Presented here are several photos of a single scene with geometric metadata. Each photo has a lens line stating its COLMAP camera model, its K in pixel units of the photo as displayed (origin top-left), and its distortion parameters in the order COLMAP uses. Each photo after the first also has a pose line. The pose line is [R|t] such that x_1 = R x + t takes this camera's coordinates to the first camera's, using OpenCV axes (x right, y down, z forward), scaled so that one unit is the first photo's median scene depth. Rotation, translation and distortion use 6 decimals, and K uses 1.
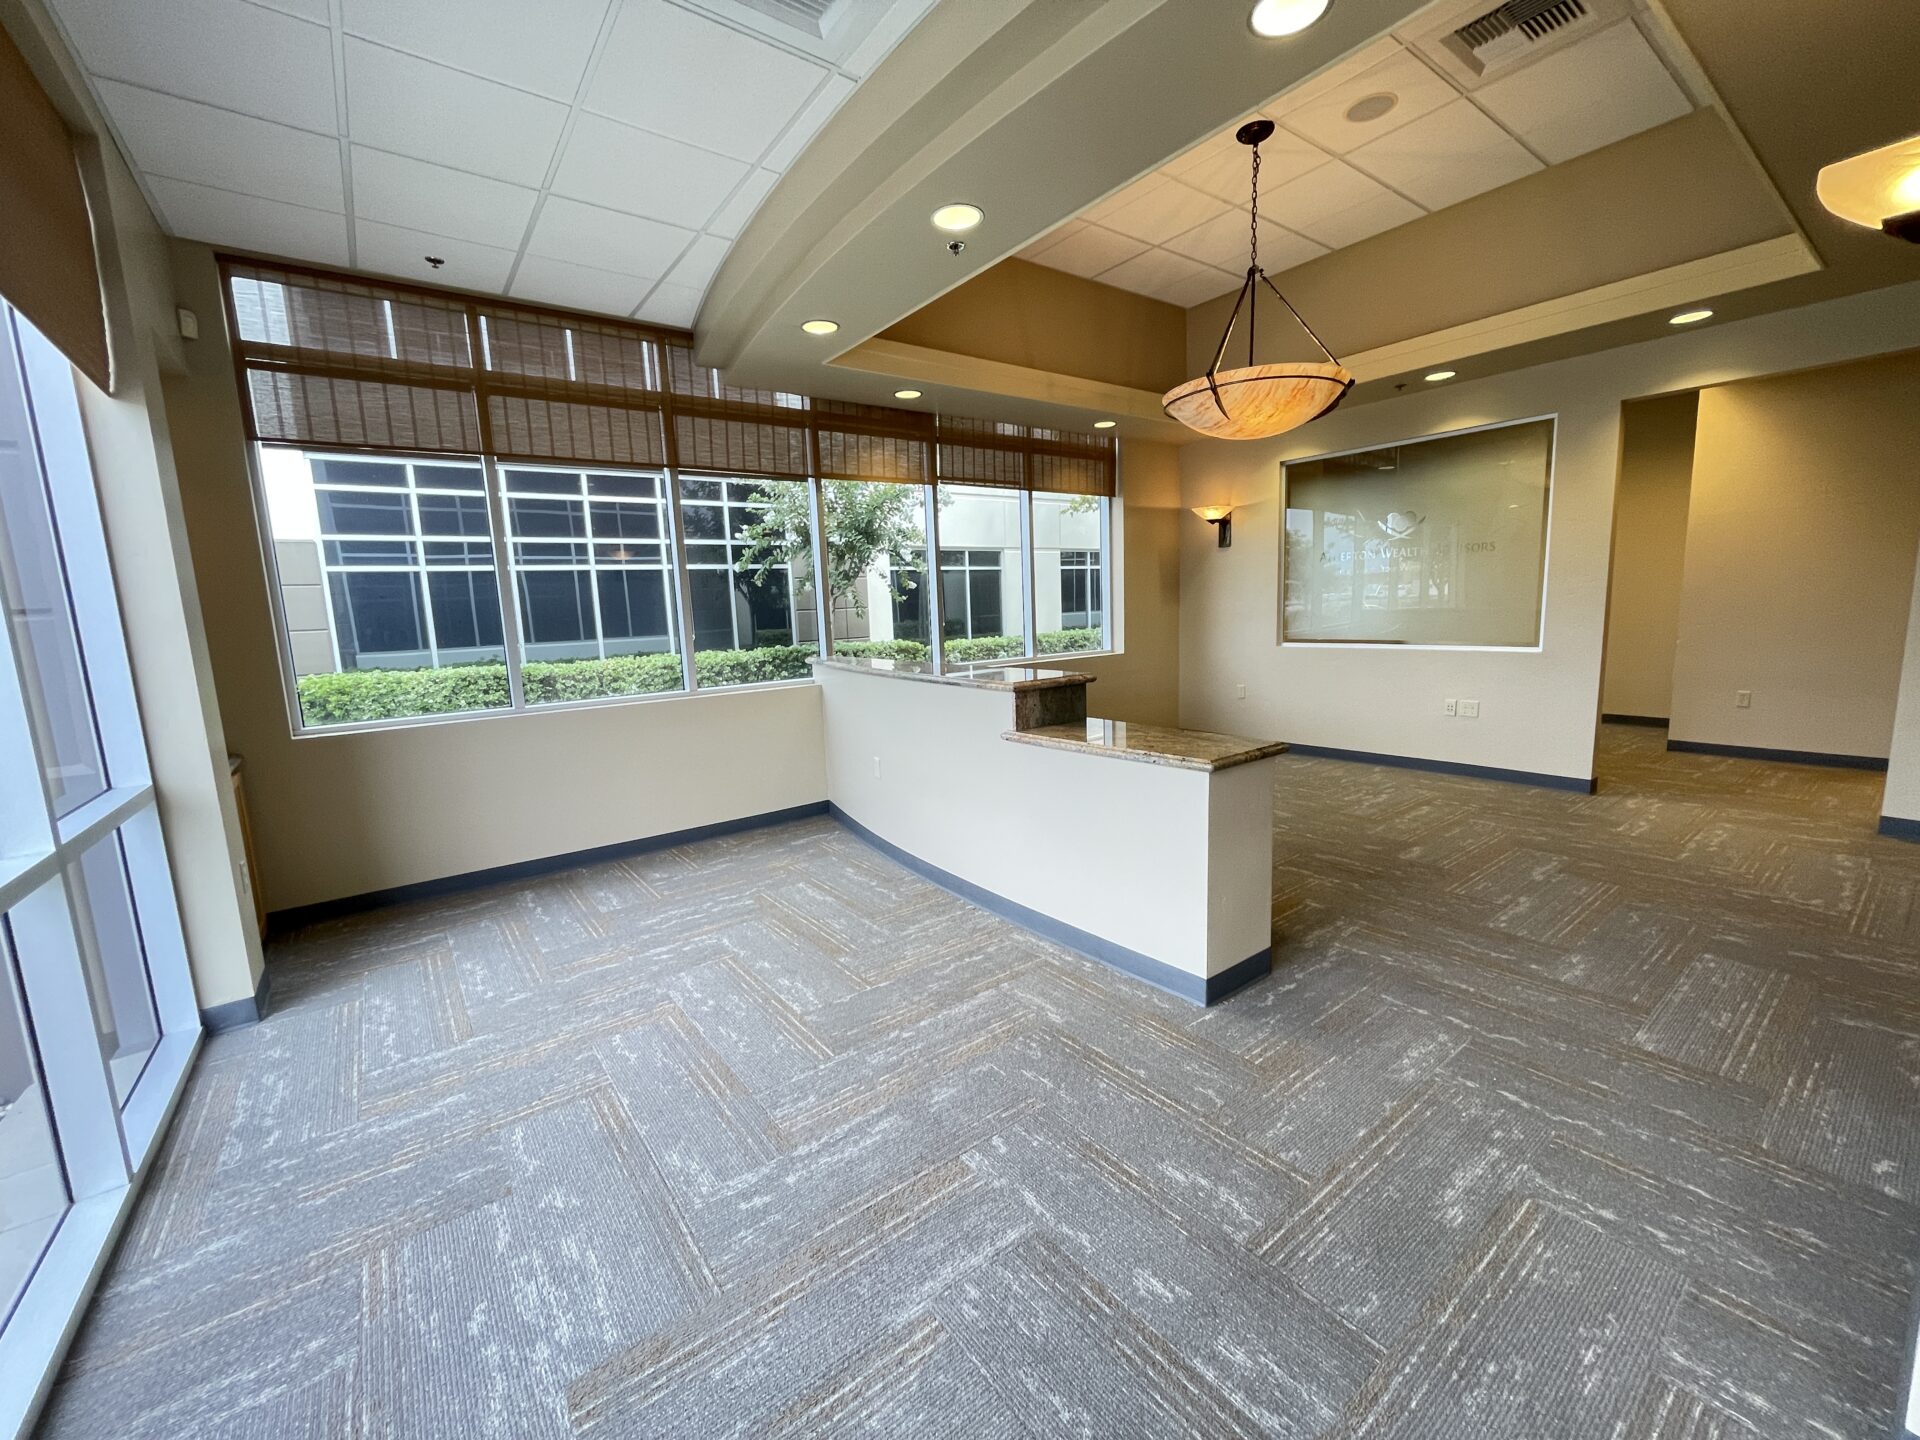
lens RADIAL K [[775.0, 0, 956.7], [0, 775.0, 717.4], [0, 0, 1]] dist [-0.000453, 0.000007]
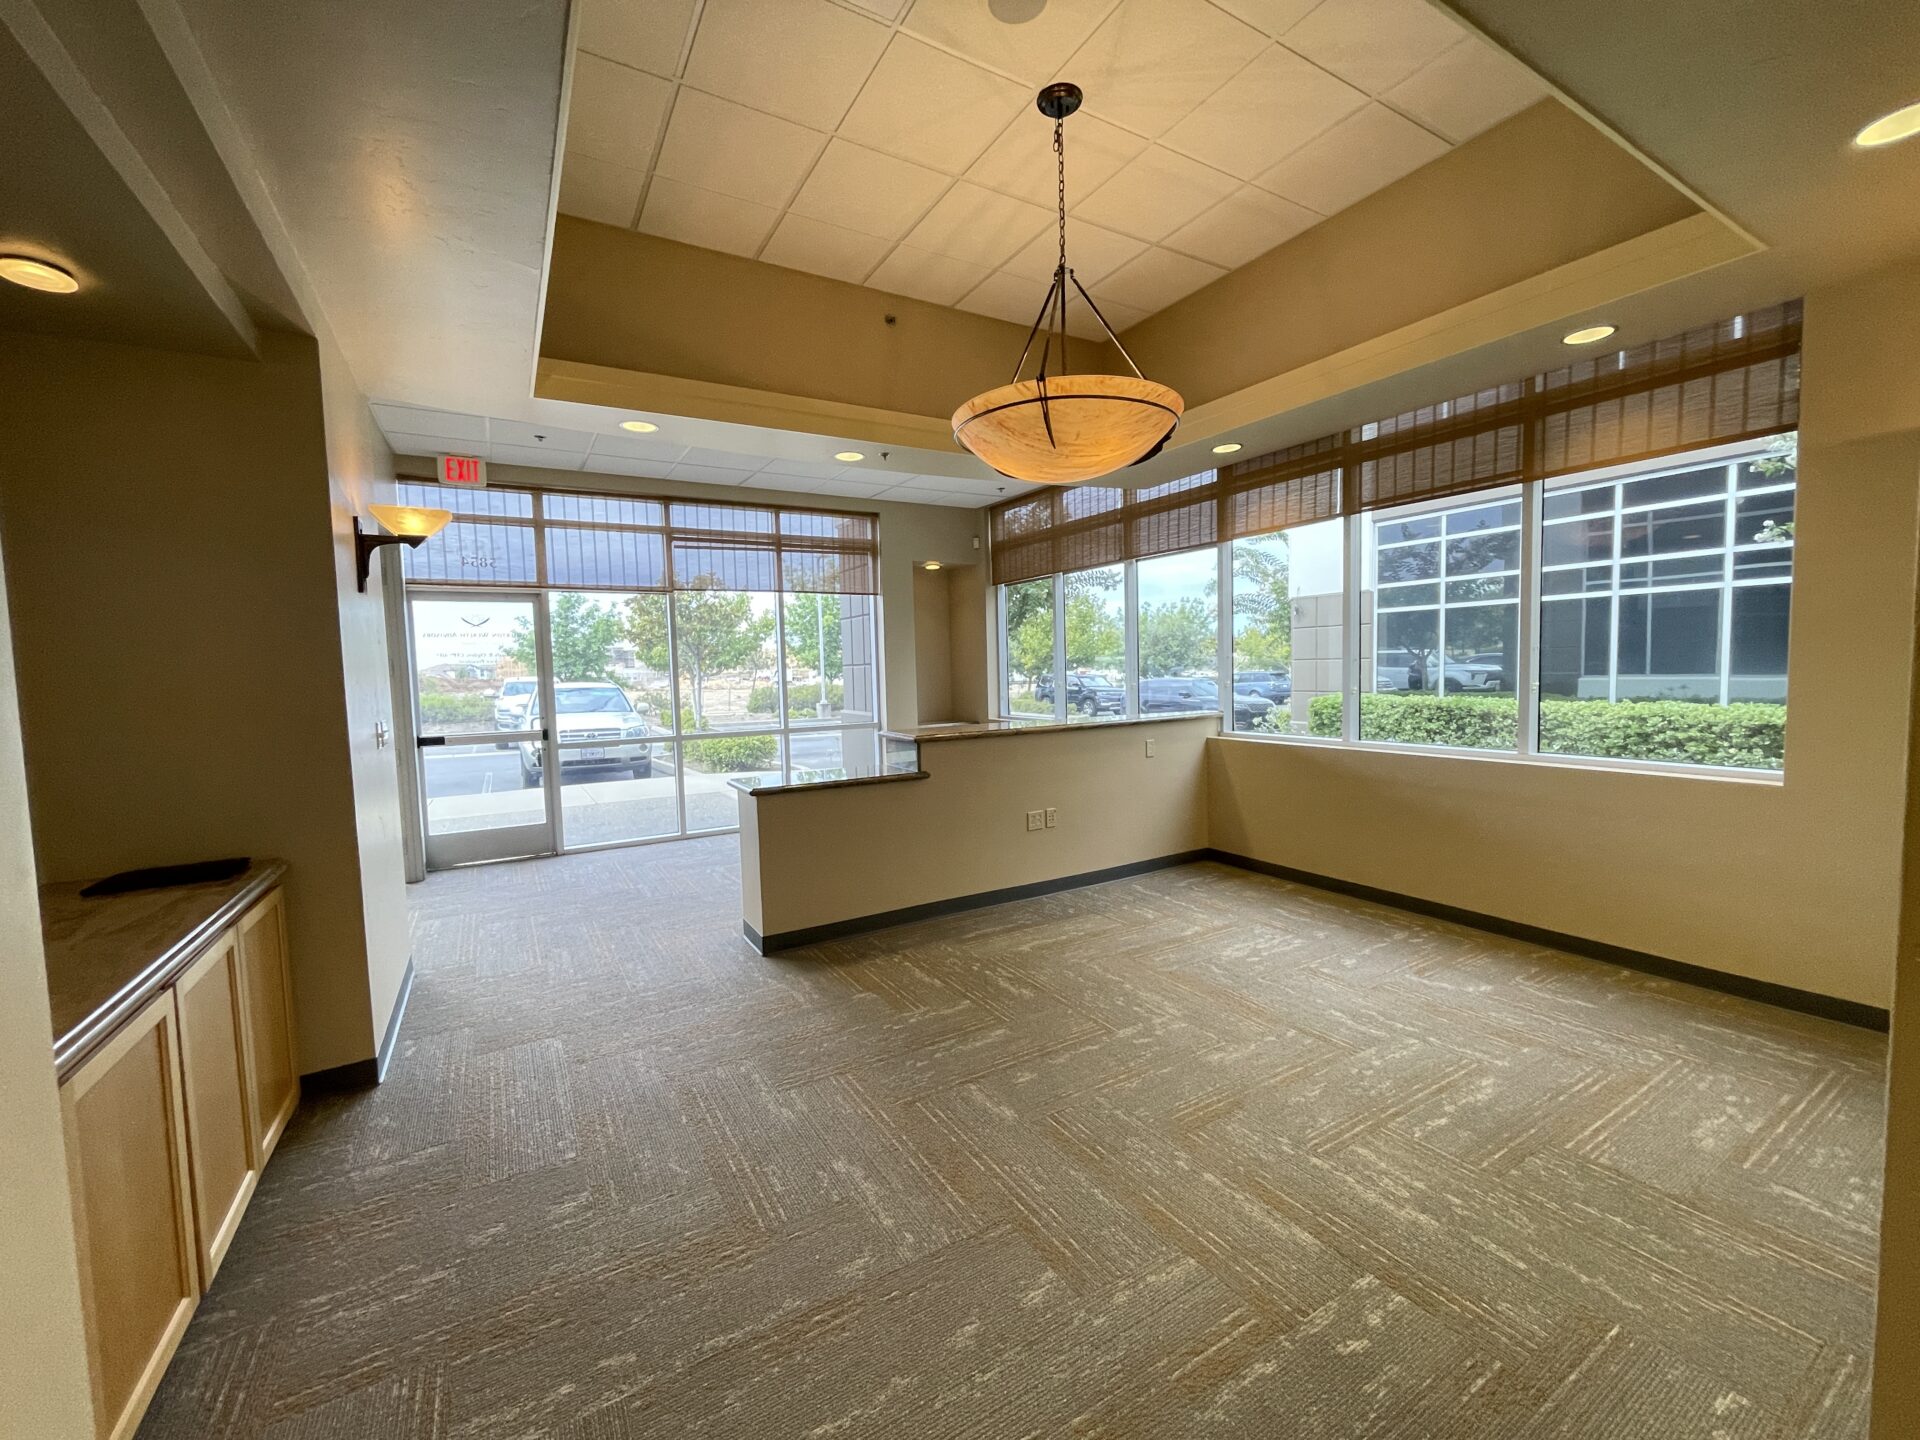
lens RADIAL K [[775.0, 0, 960.1], [0, 775.0, 716.6], [0, 0, 1]] dist [-0.000453, 0.000007]
pose [[-0.103990, 0.108652, -0.988626, 0.535555], [-0.114183, 0.986138, 0.120389, -0.094308], [0.988002, 0.125404, -0.090142, 0.450785]]
